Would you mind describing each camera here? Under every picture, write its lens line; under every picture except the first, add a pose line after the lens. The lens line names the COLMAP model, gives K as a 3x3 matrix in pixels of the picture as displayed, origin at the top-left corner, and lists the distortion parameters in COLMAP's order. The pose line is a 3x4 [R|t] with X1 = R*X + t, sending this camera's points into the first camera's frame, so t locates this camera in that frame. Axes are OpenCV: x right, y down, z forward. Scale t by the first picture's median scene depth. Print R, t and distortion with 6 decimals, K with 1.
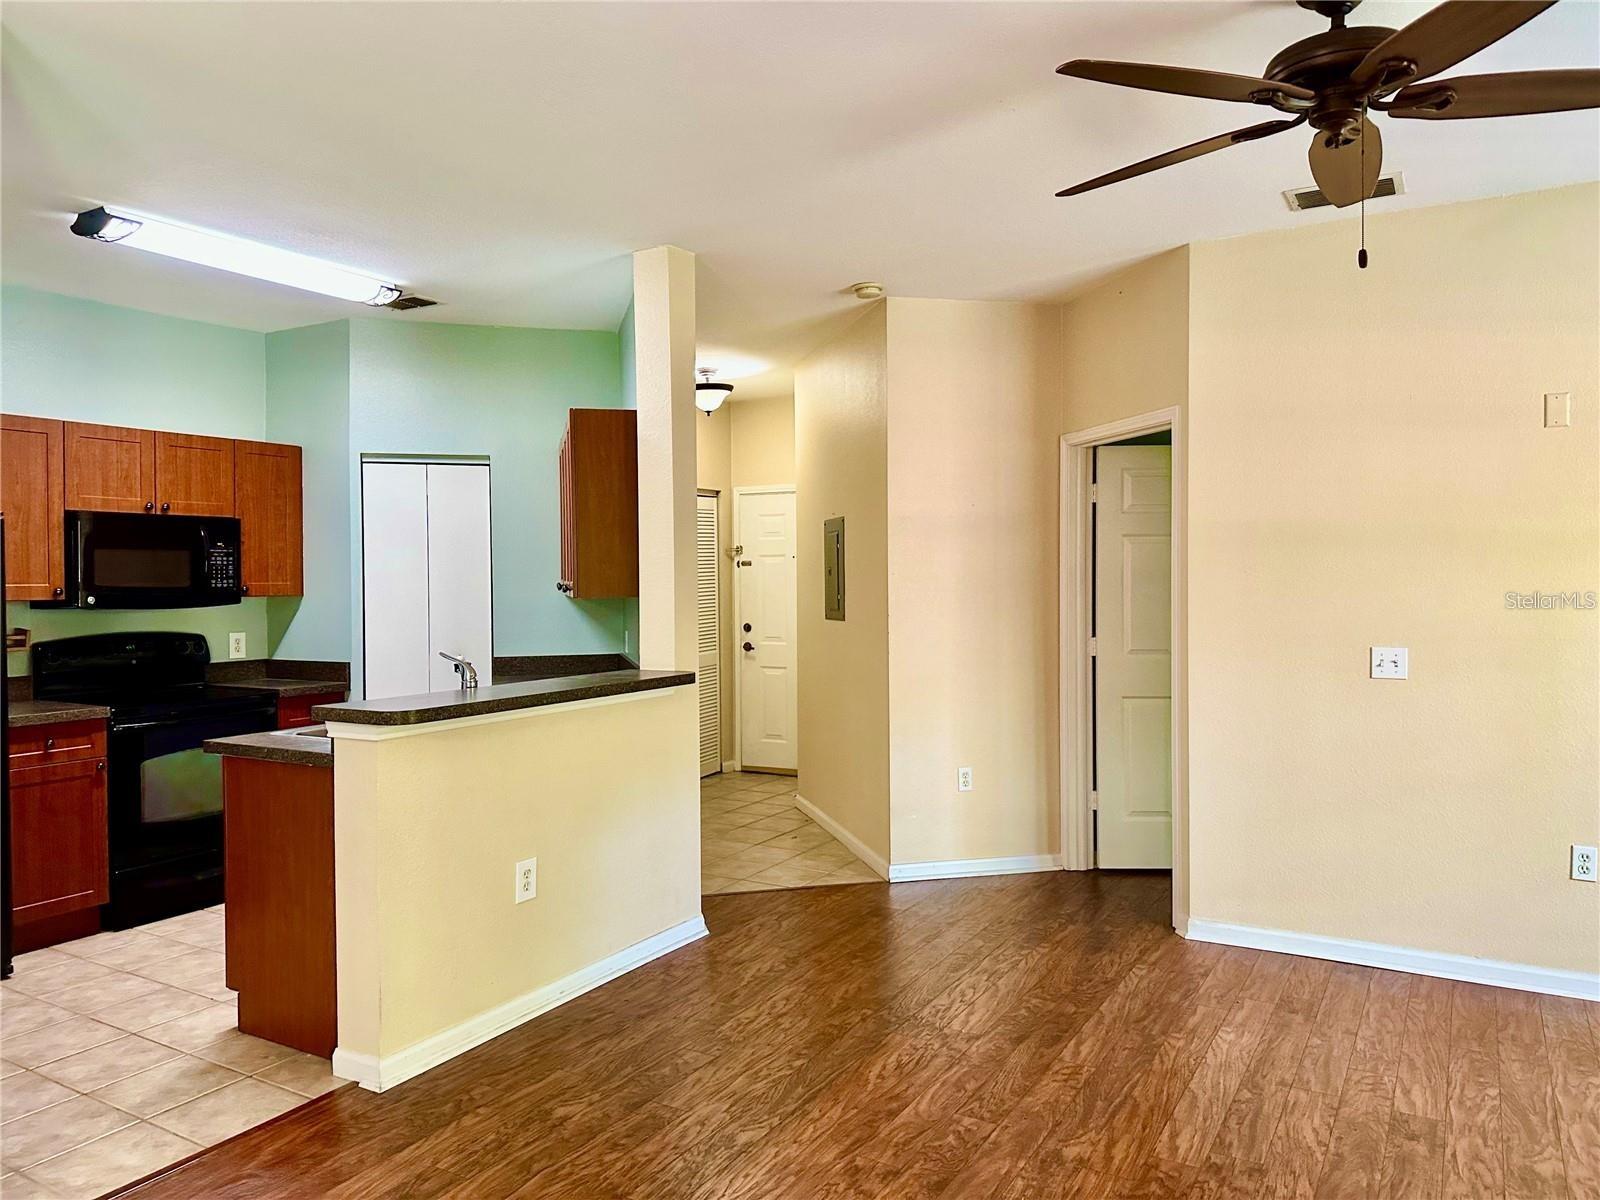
lens RADIAL K [[1117.0, 0, 800.0], [0, 1117.0, 600.0], [0, 0, 1]] dist [0.029223, -0.056487]
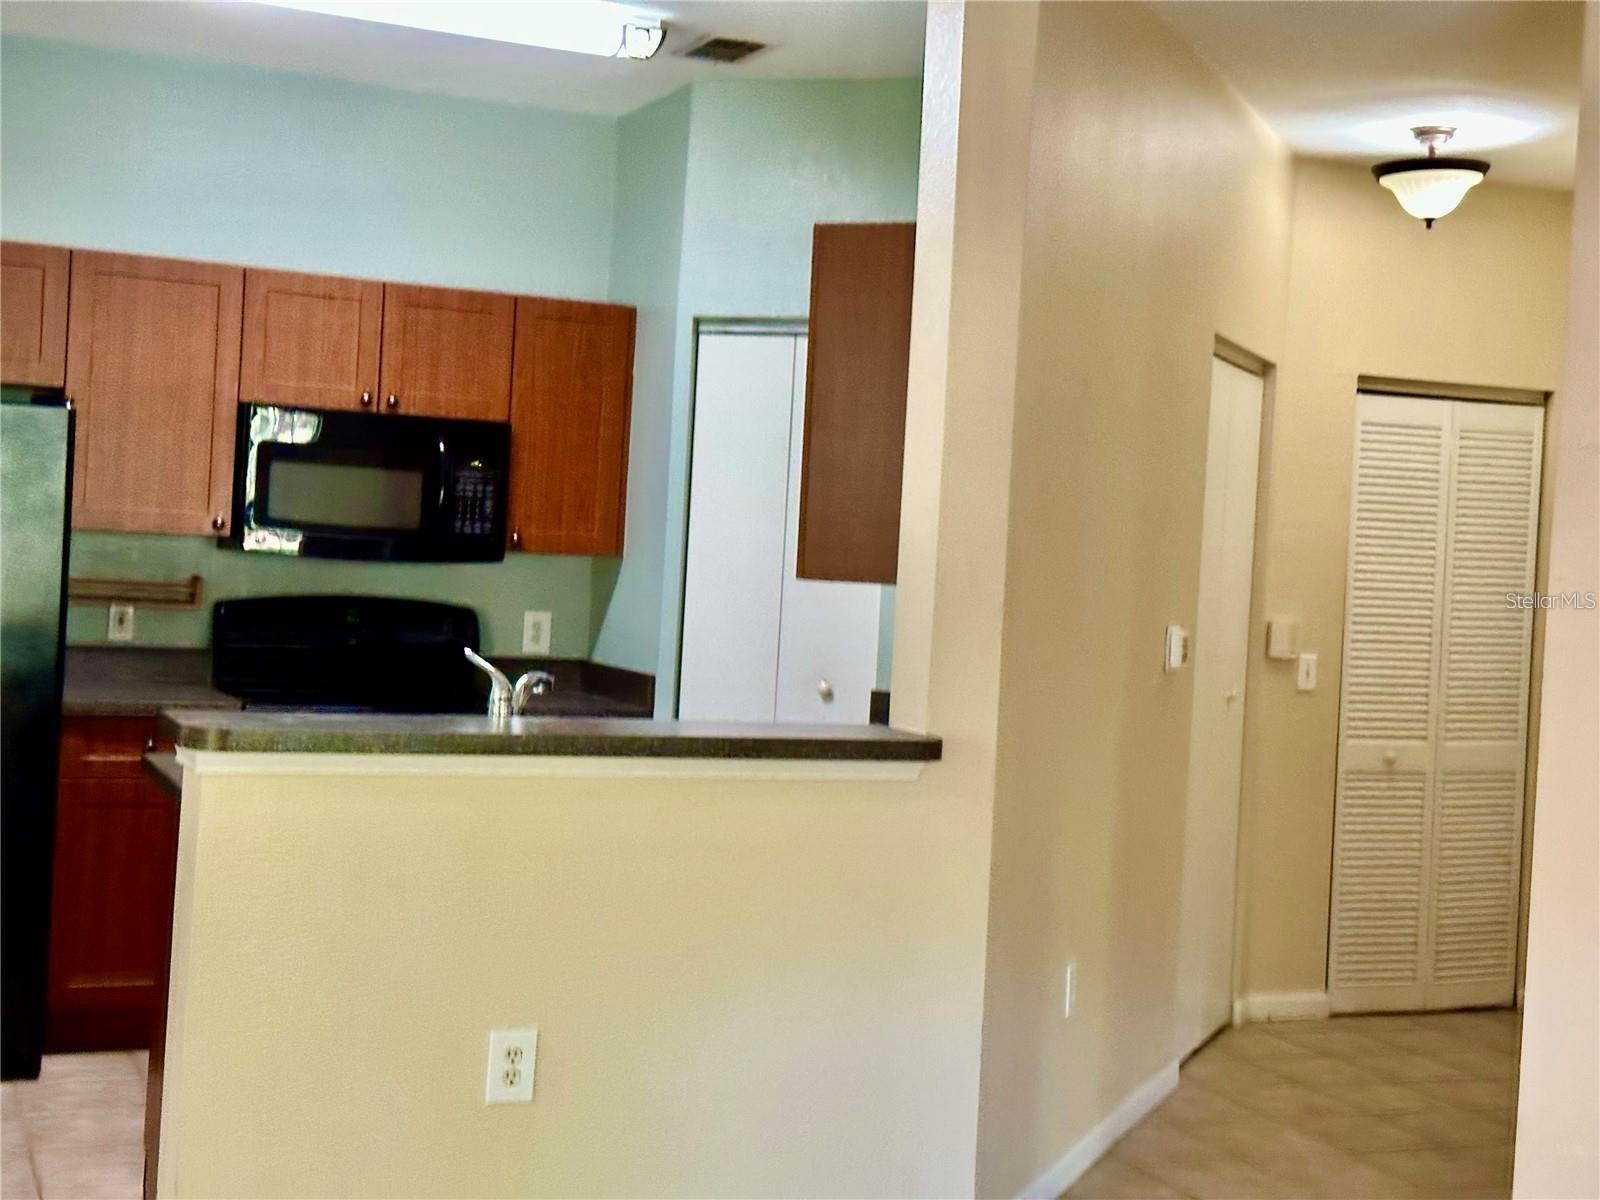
lens RADIAL K [[2208.2, 0, 800.0], [0, 2208.2, 600.0], [0, 0, 1]] dist [0.111574, -0.004476]
pose [[0.796942, 0.067860, -0.600233, 0.370352], [-0.073563, 0.997177, 0.015065, -0.006758], [0.599560, 0.032149, 0.799684, 0.134900]]
